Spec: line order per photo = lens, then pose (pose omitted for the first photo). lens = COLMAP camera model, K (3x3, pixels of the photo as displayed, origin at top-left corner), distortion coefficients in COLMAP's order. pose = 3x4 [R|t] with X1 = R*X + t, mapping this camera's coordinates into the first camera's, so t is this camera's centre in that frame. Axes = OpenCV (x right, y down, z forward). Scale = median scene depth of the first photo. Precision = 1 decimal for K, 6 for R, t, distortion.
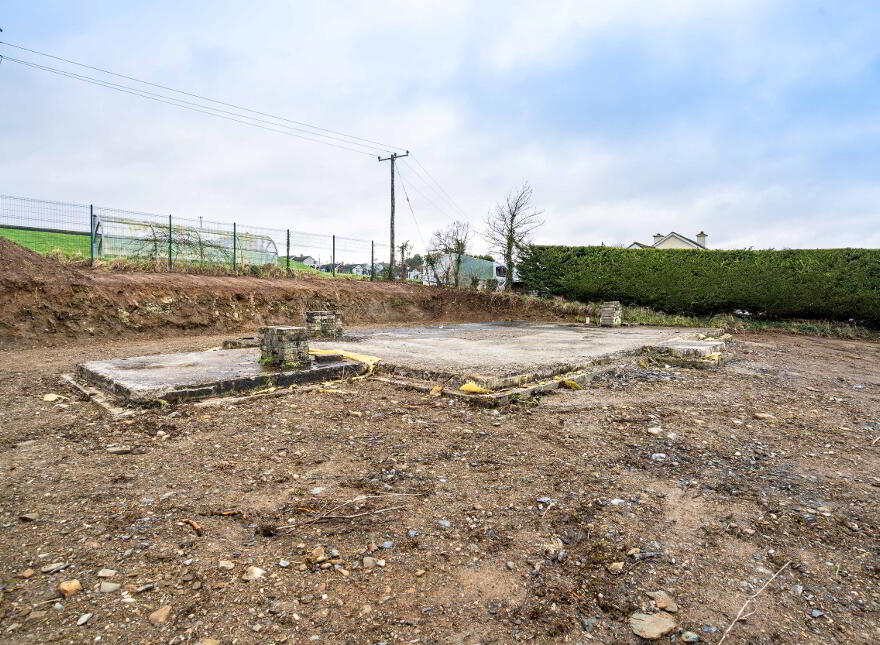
lens RADIAL K [[479.0, 0, 439.3], [0, 479.0, 321.8], [0, 0, 1]] dist [-0.067221, 0.029880]
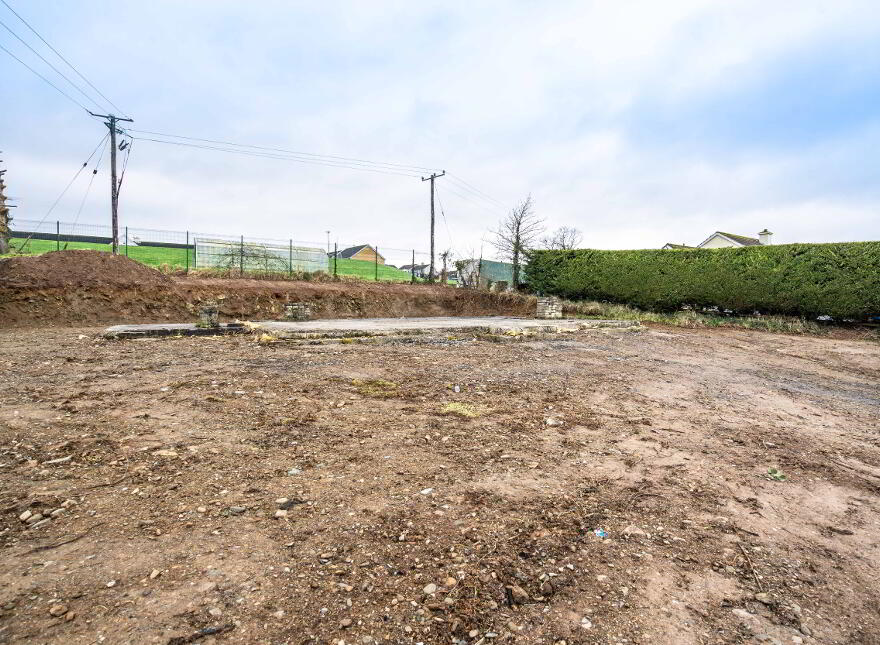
lens RADIAL K [[479.0, 0, 438.5], [0, 479.0, 319.9], [0, 0, 1]] dist [-0.067221, 0.029880]
pose [[0.960822, 0.009926, -0.276988, 0.317845], [-0.015217, 0.999740, -0.016957, 0.026563], [0.276747, 0.020508, 0.960724, -0.136133]]
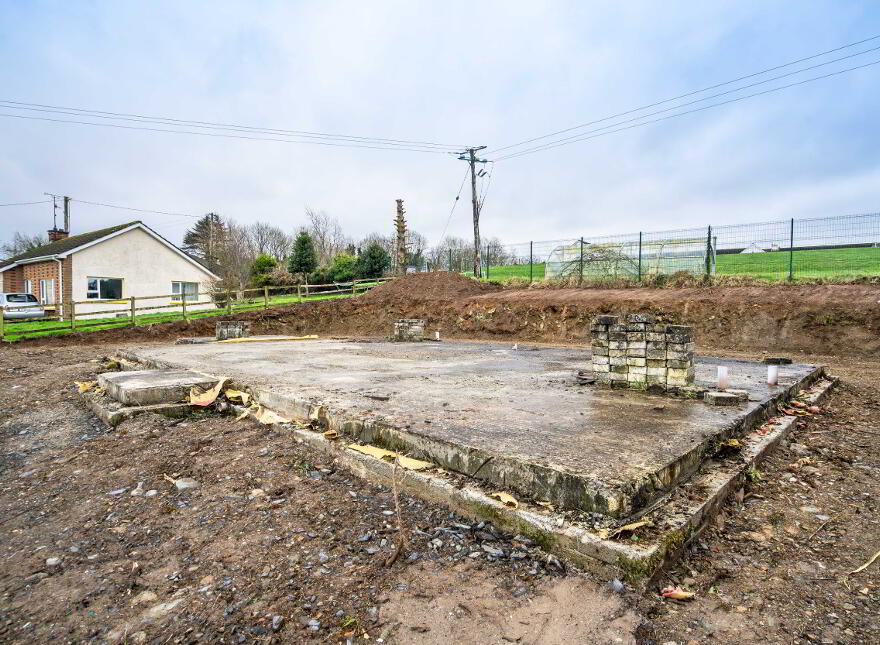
lens RADIAL K [[479.0, 0, 456.2], [0, 479.0, 327.4], [0, 0, 1]] dist [-0.067221, 0.029880]
pose [[-0.012828, 0.032853, -0.999378, 0.528013], [-0.059923, 0.997639, 0.033565, -0.027882], [0.998121, 0.060317, -0.010830, 0.650915]]
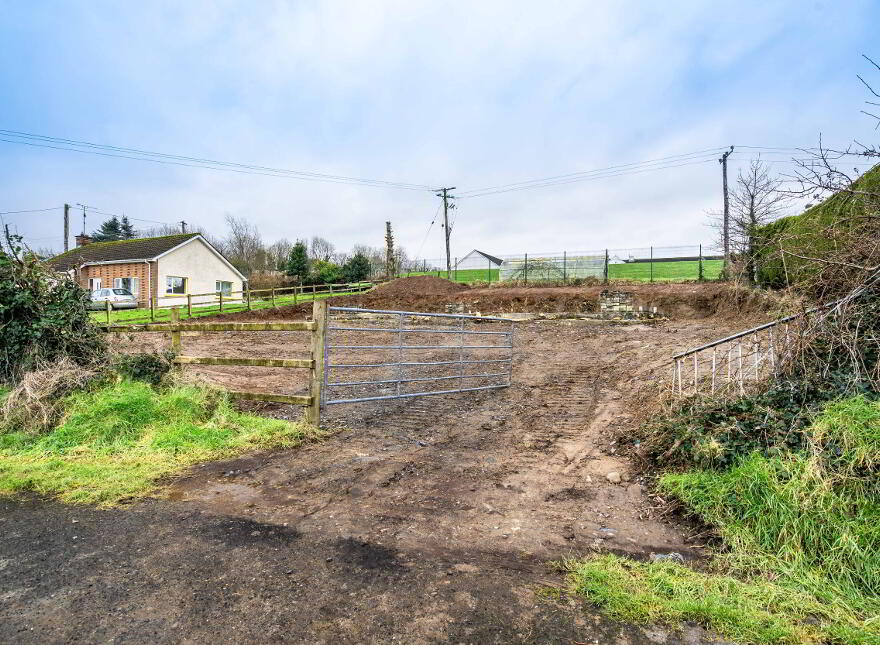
lens RADIAL K [[479.0, 0, 443.0], [0, 479.0, 320.9], [0, 0, 1]] dist [-0.067221, 0.029880]
pose [[0.210621, 0.005496, -0.977552, 0.963907], [-0.049114, 0.998781, -0.004967, 0.037118], [0.976333, 0.049057, 0.210634, 0.313880]]
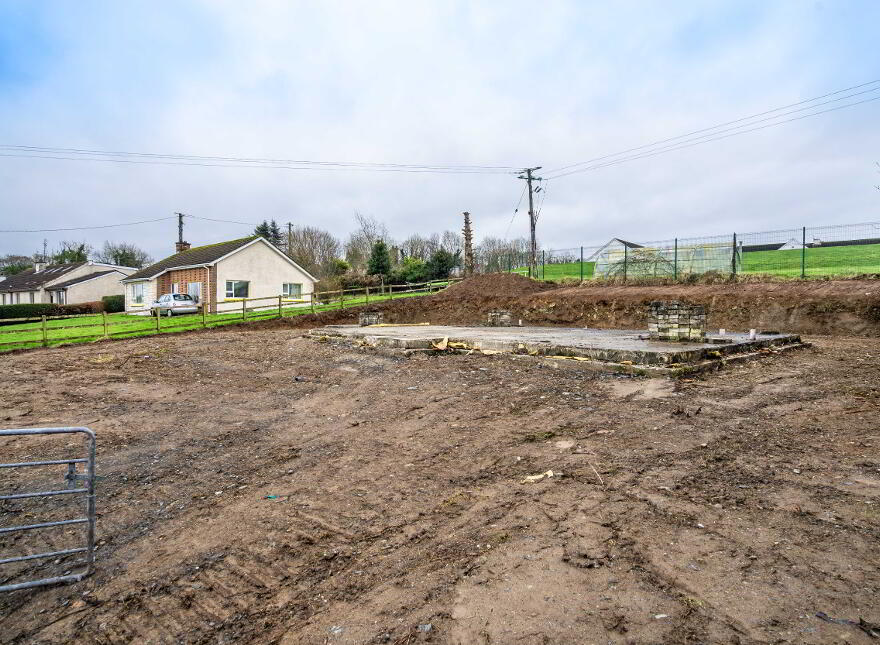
lens RADIAL K [[479.0, 0, 443.5], [0, 479.0, 319.8], [0, 0, 1]] dist [-0.067221, 0.029880]
pose [[-0.102600, 0.021002, -0.994501, 0.763391], [-0.052997, 0.998242, 0.026548, -0.013412], [0.993310, 0.055429, -0.101306, 0.565895]]
